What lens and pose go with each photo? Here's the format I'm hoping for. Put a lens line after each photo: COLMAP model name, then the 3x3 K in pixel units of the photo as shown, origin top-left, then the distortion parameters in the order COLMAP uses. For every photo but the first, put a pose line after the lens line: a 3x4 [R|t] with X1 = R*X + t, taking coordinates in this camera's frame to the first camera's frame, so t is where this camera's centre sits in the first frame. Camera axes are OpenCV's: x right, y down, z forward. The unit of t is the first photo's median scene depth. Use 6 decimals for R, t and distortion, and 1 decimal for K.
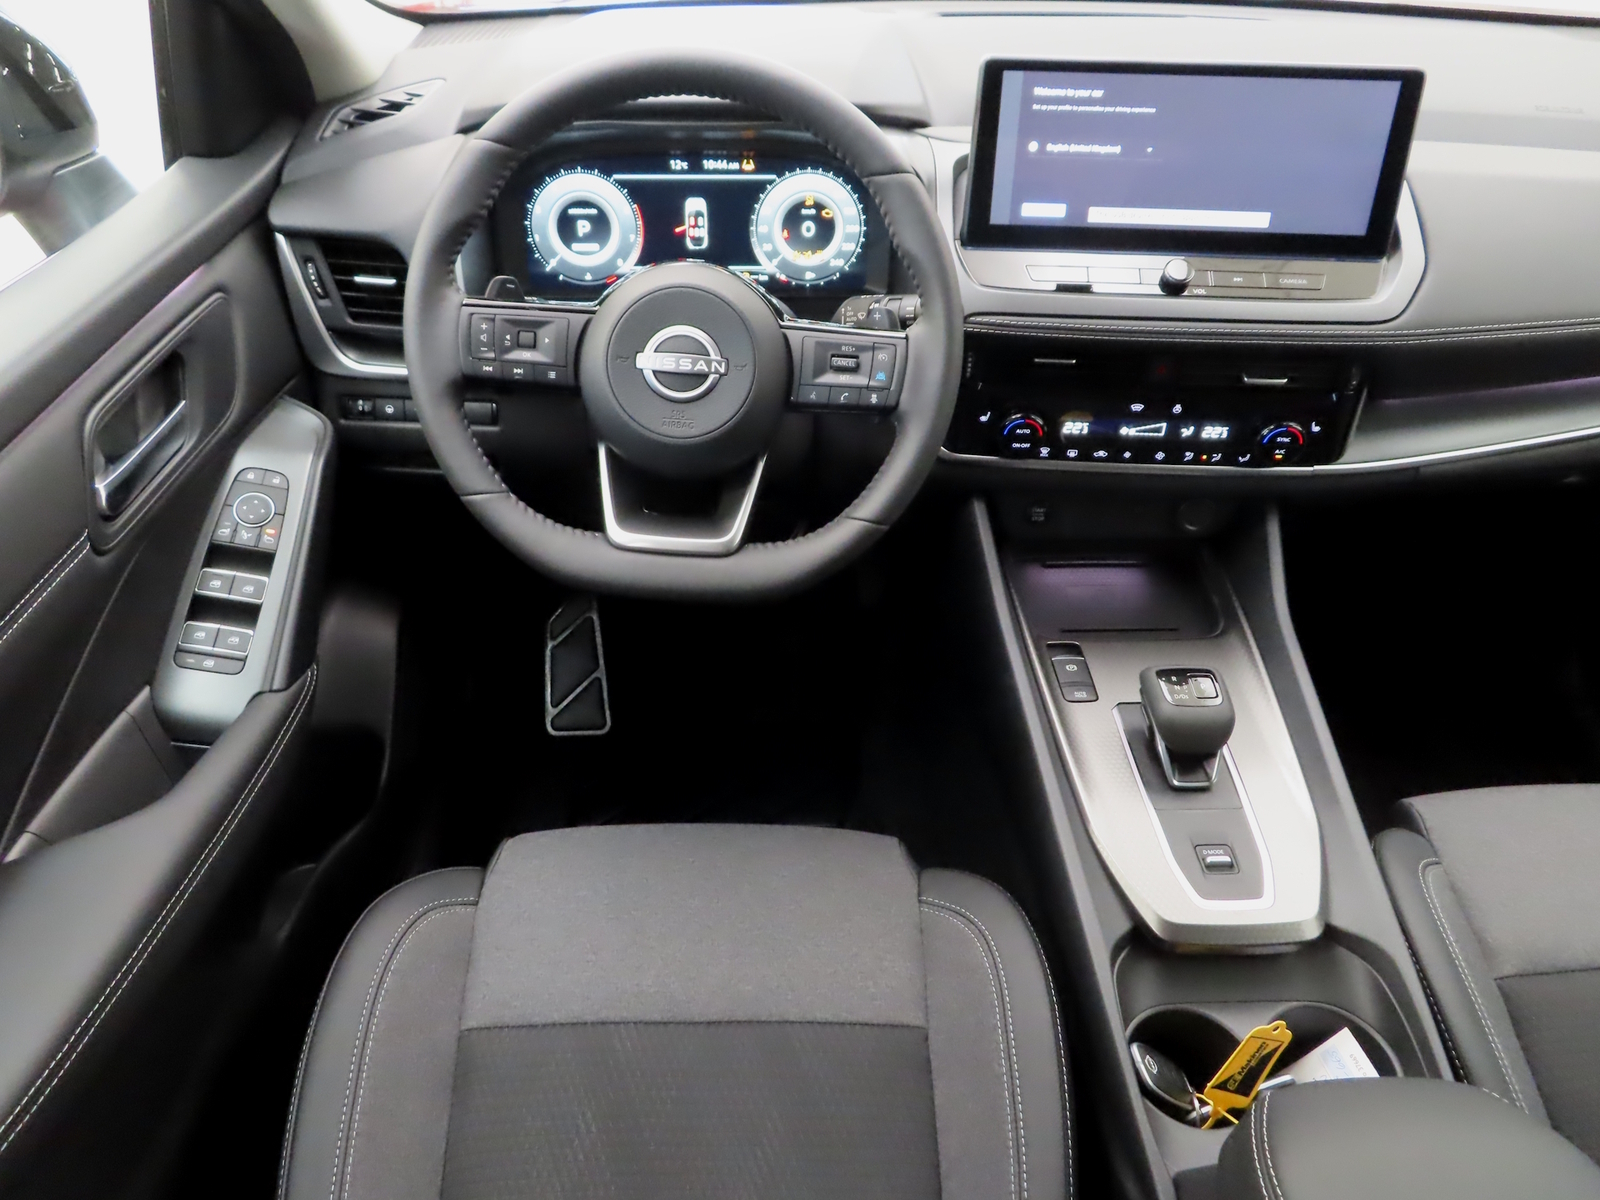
lens RADIAL K [[1216.2, 0, 800.0], [0, 1216.2, 600.0], [0, 0, 1]] dist [-0.007358, 0.001059]
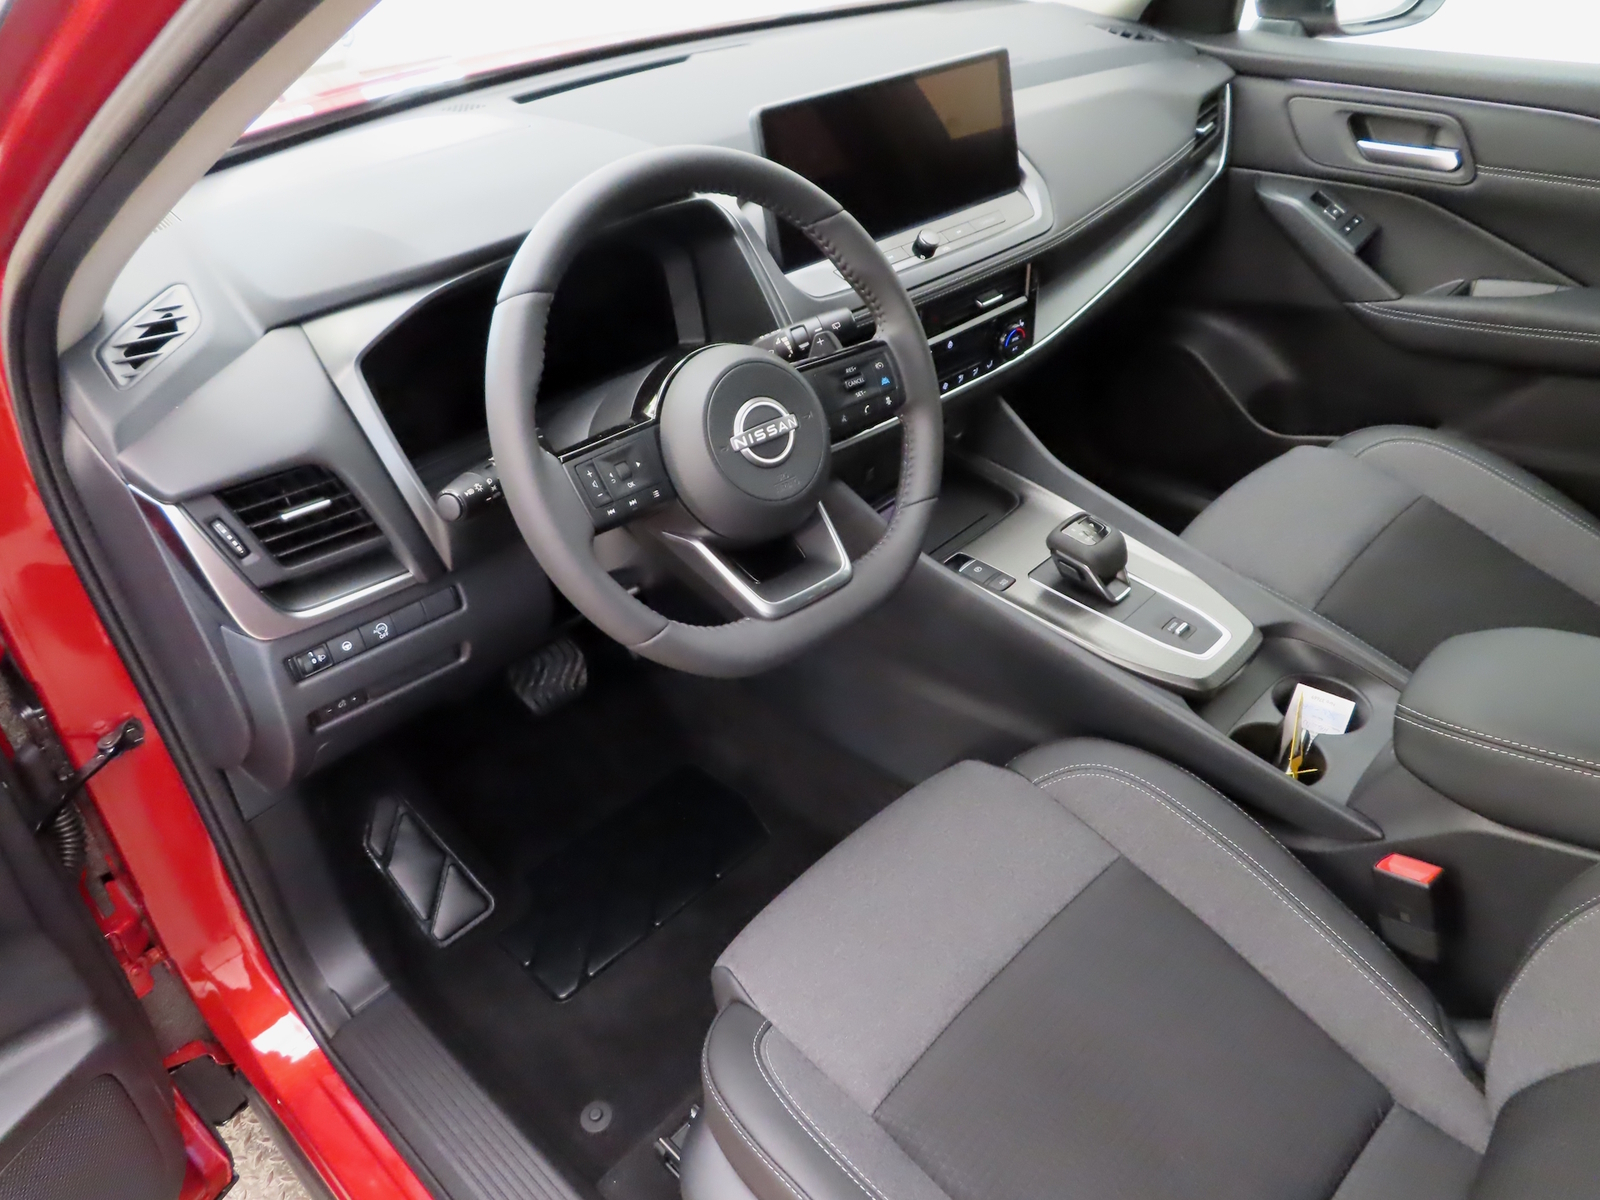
lens RADIAL K [[1188.0, 0, 800.0], [0, 1188.0, 600.0], [0, 0, 1]] dist [-0.000835, -0.002677]
pose [[0.706940, -0.443113, 0.551259, -0.639106], [0.459503, 0.880262, 0.118300, -0.156394], [-0.537673, 0.169674, 0.825905, 0.137450]]
